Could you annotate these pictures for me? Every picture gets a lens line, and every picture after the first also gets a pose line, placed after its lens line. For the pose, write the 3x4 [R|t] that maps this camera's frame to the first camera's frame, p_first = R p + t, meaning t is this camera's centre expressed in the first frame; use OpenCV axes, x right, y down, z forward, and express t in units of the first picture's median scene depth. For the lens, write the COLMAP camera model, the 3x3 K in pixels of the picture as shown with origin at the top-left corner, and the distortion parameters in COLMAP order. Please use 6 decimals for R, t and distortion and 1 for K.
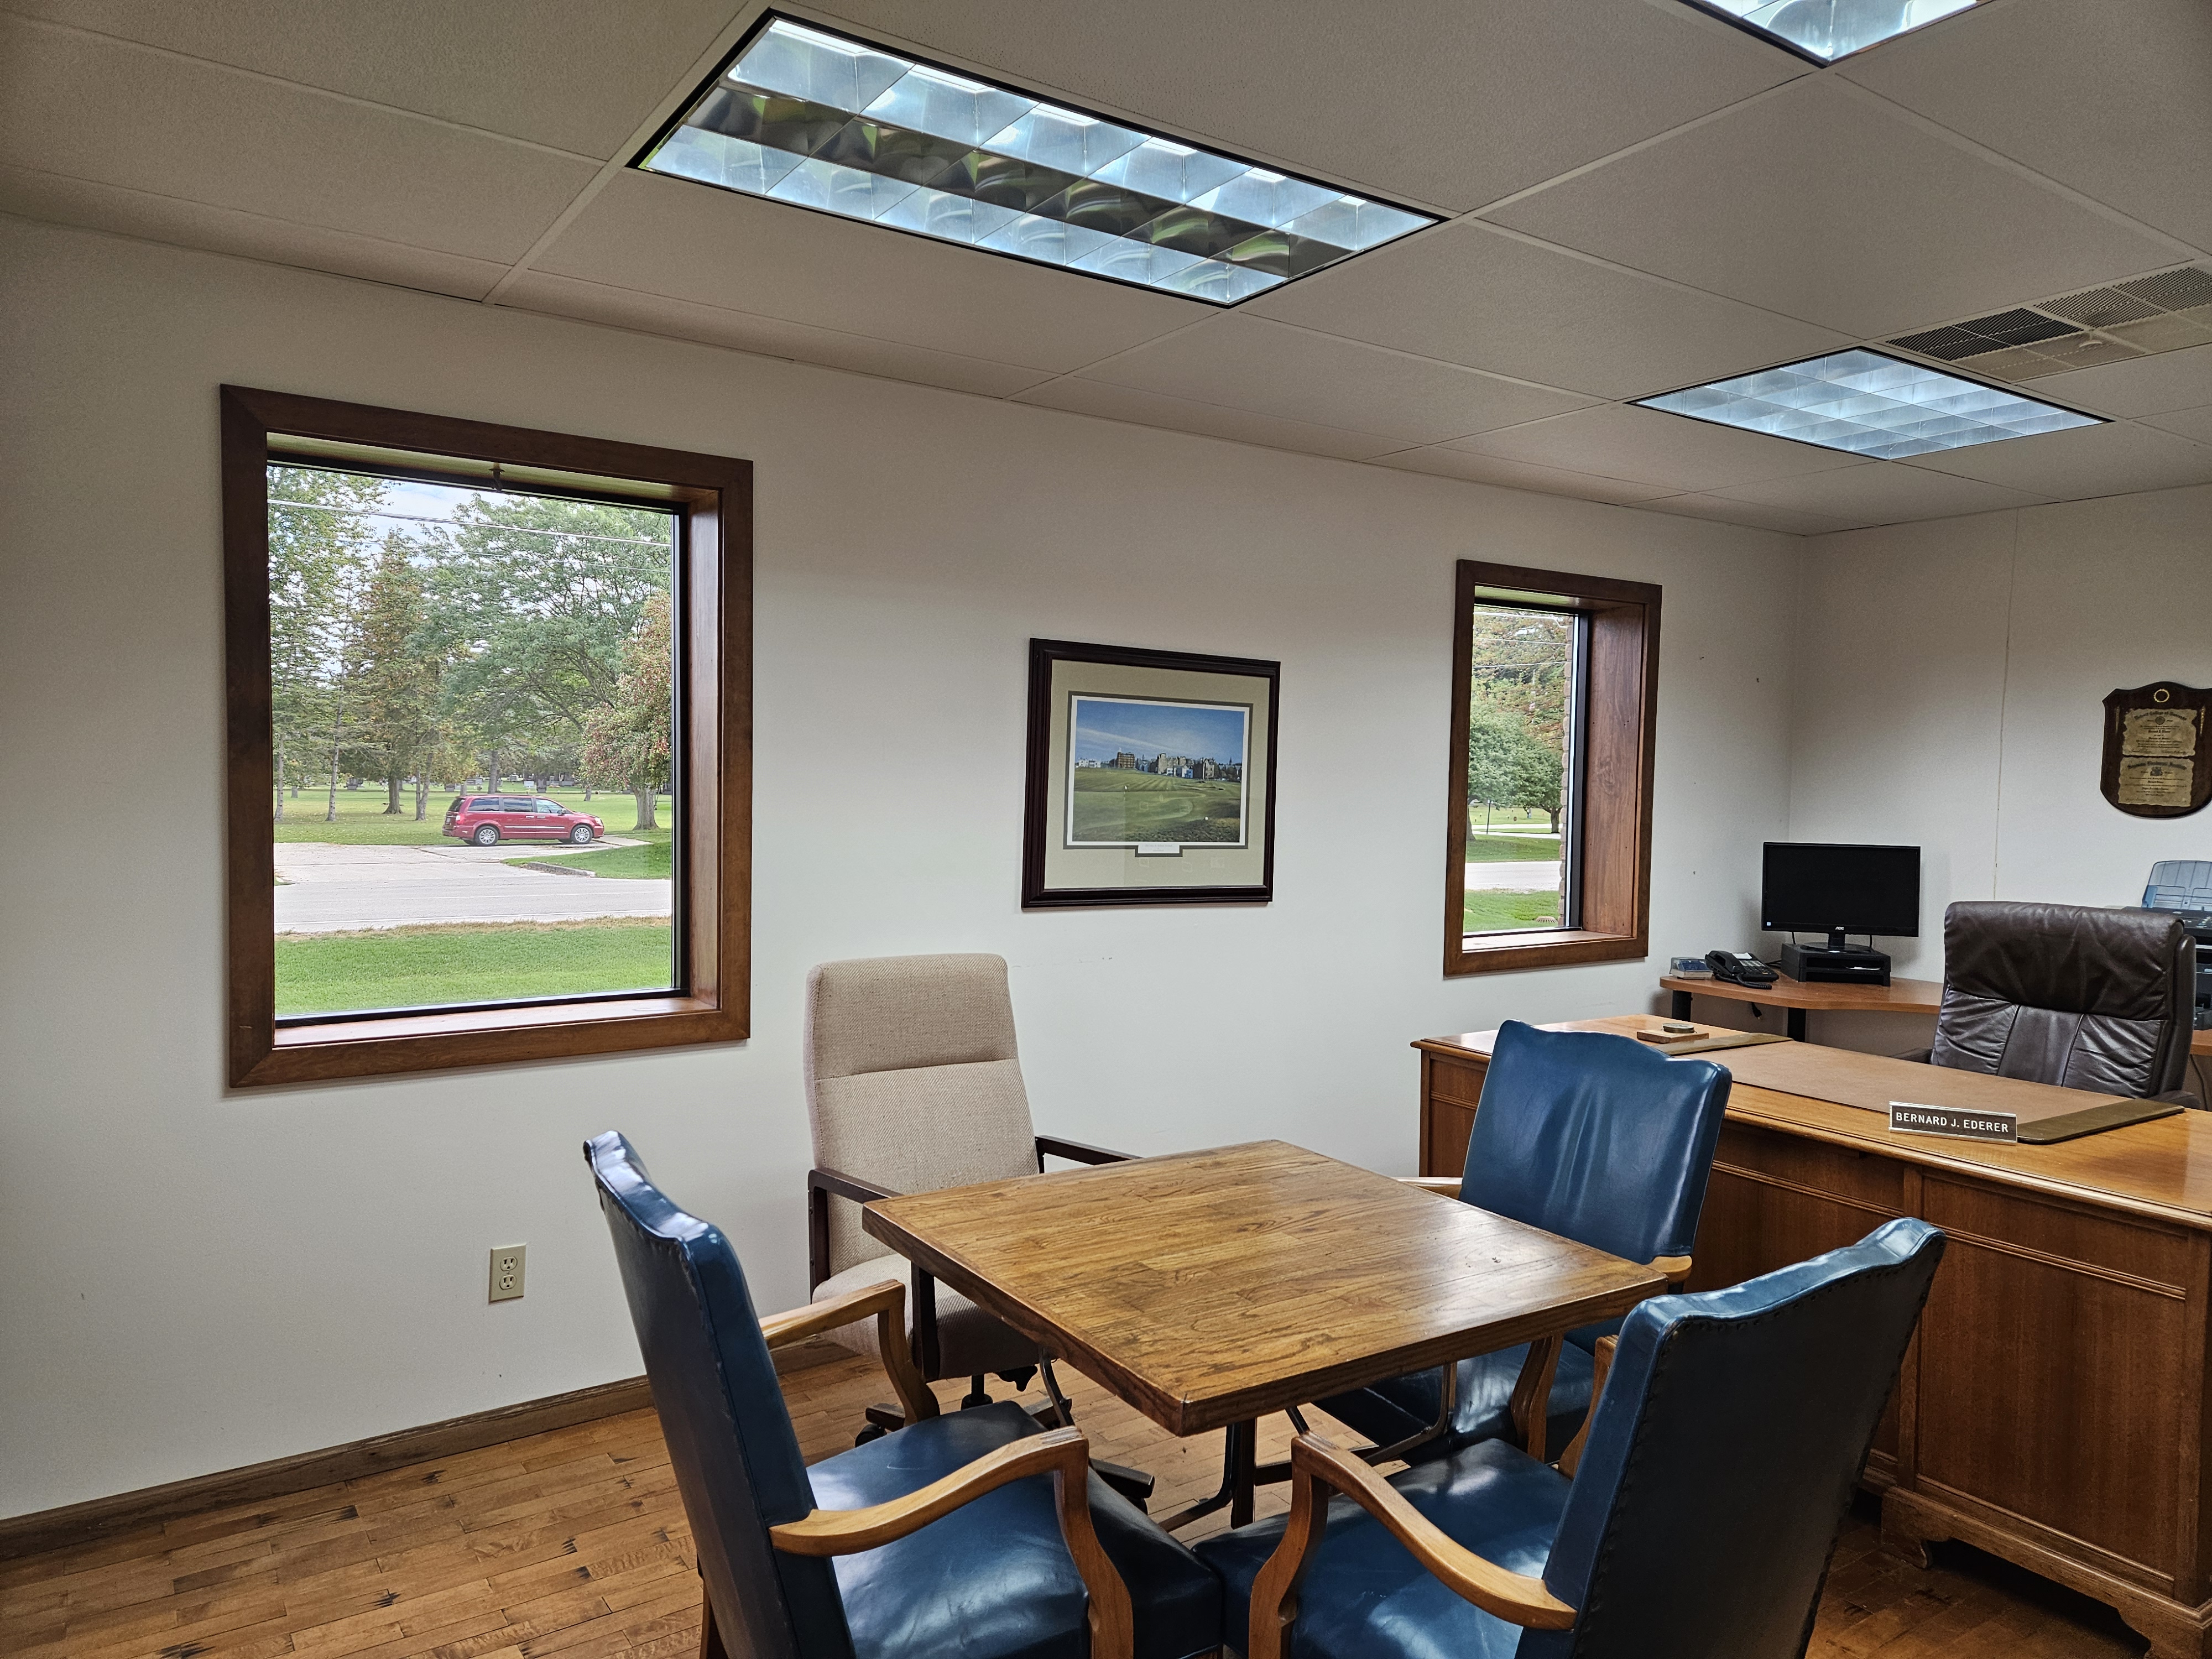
lens RADIAL K [[1476.5, 0, 1101.7], [0, 1476.5, 832.8], [0, 0, 1]] dist [0.066488, -0.004435]
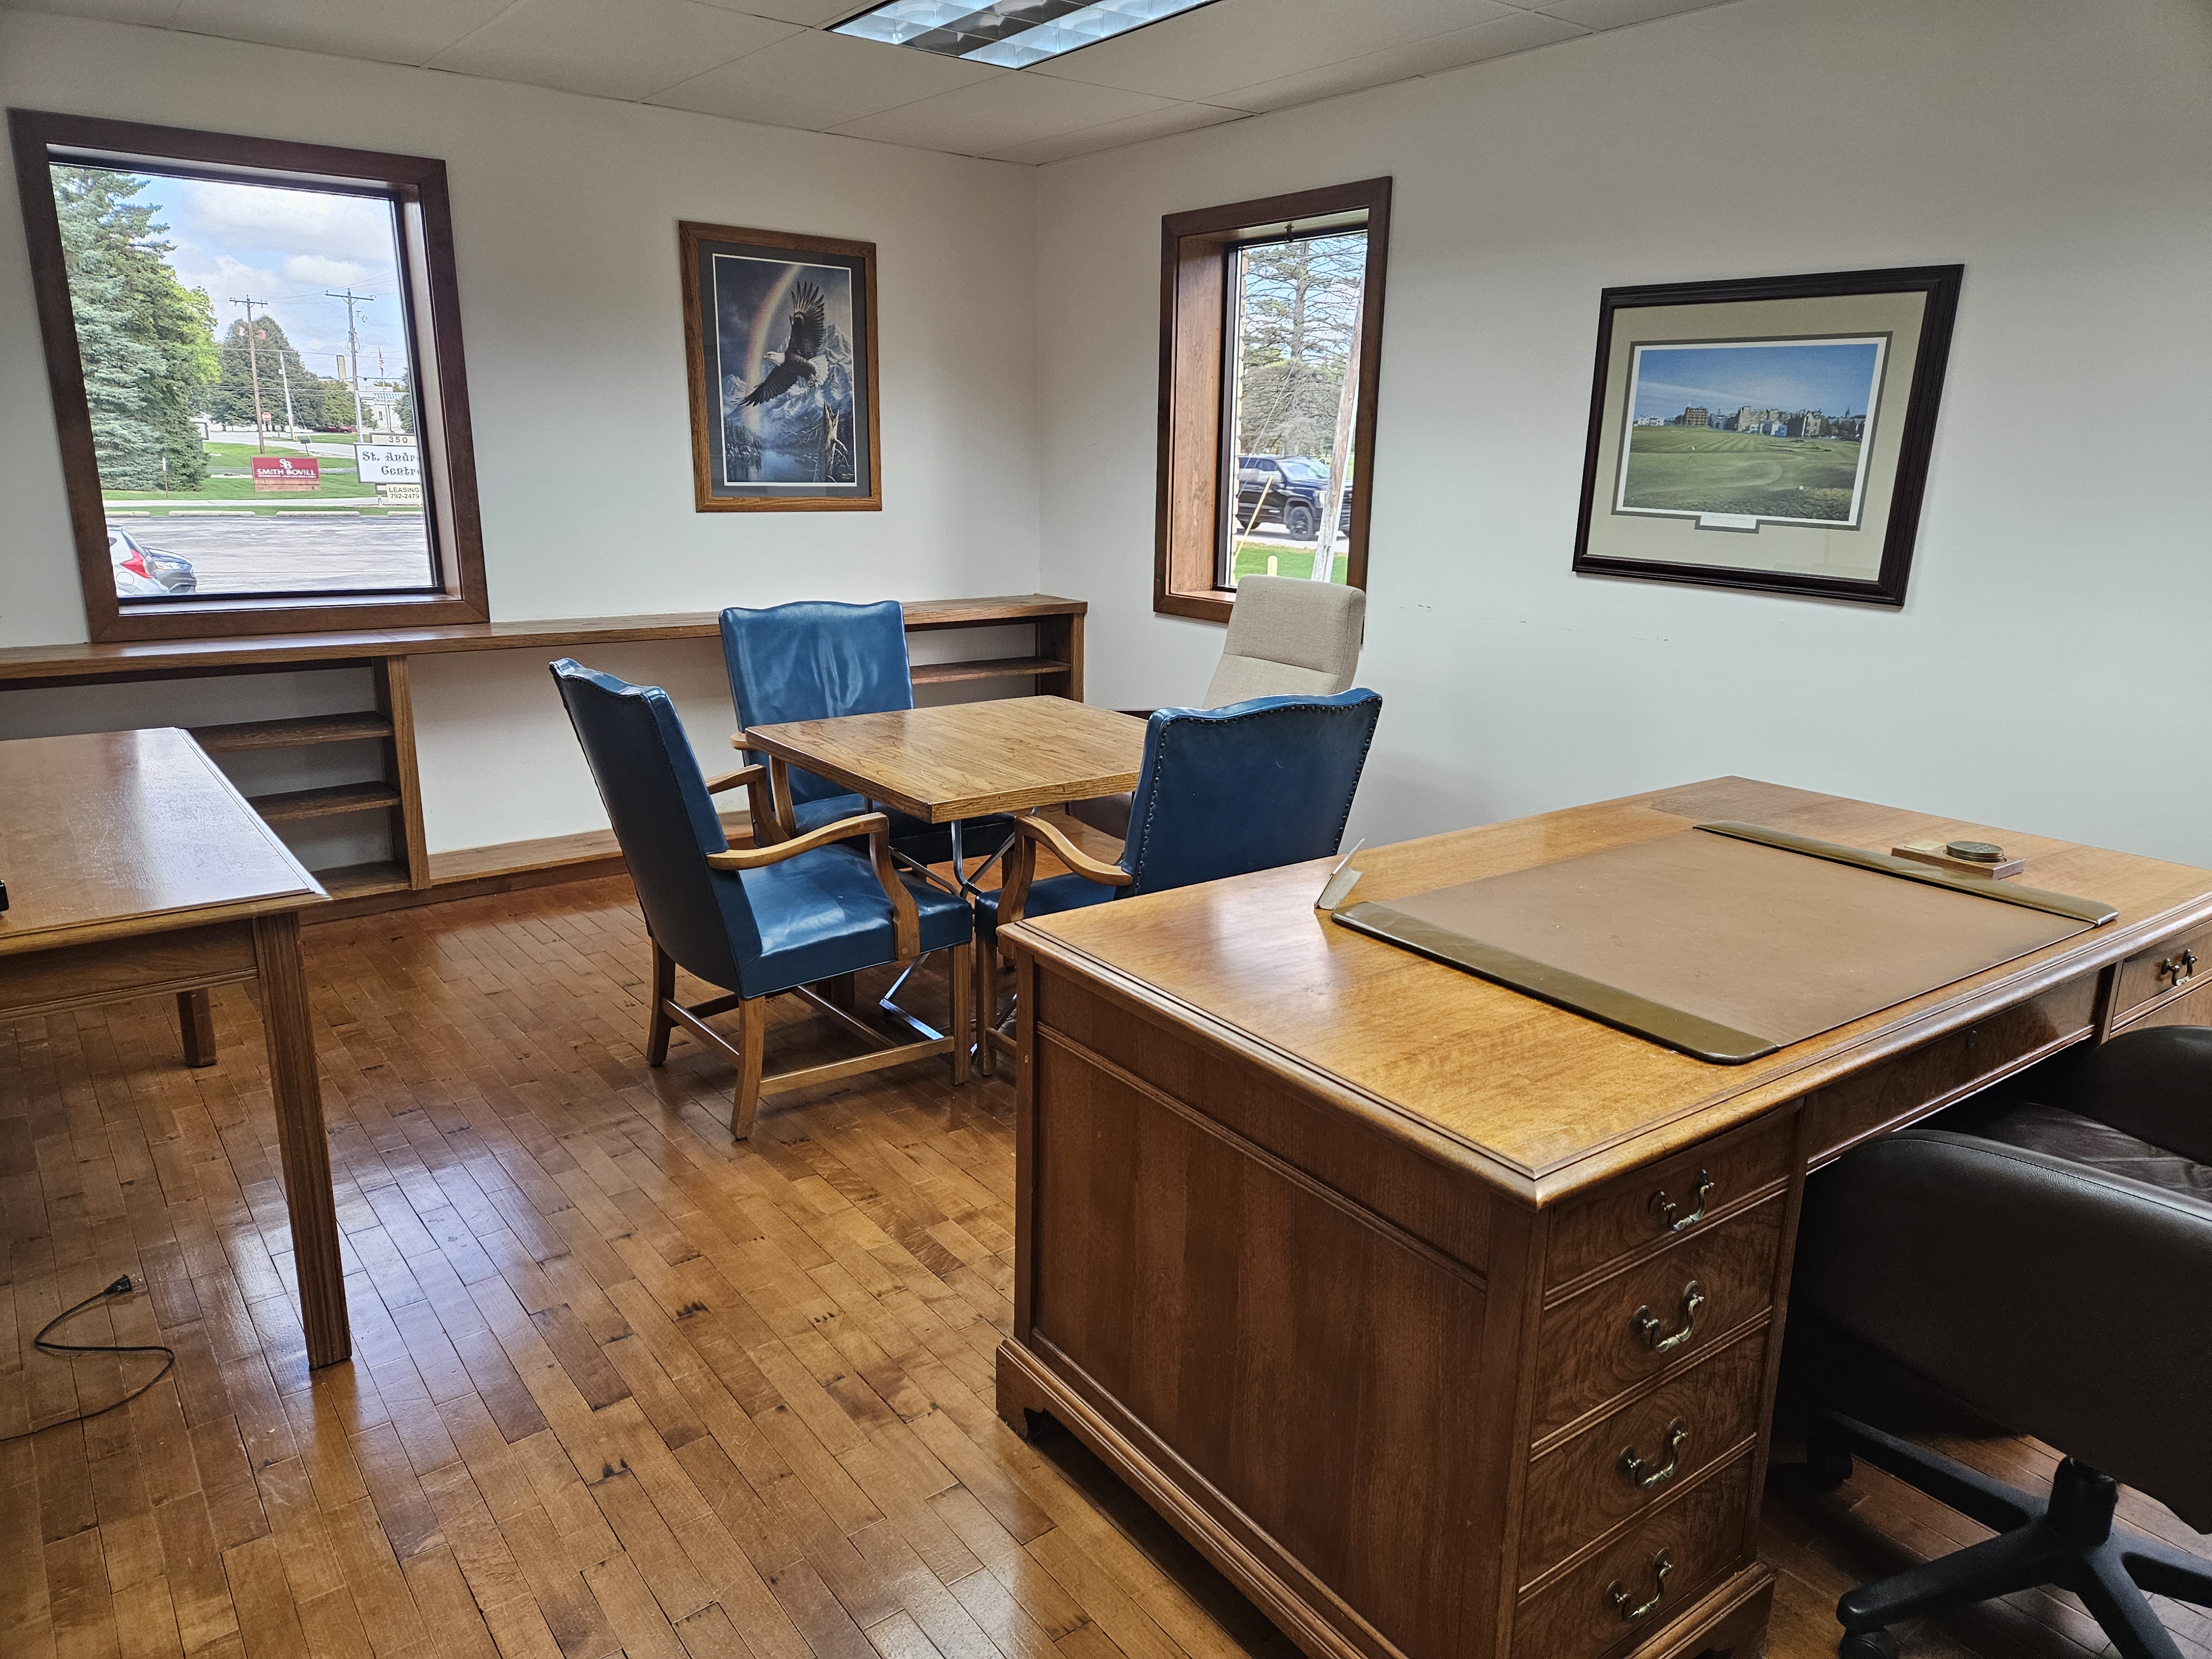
lens RADIAL K [[1476.5, 0, 1102.6], [0, 1476.5, 824.8], [0, 0, 1]] dist [0.066488, -0.004435]
pose [[0.049334, 0.234199, -0.970936, 0.958134], [-0.061365, 0.970994, 0.231095, 0.003115], [0.996895, 0.048181, 0.062274, 0.613928]]
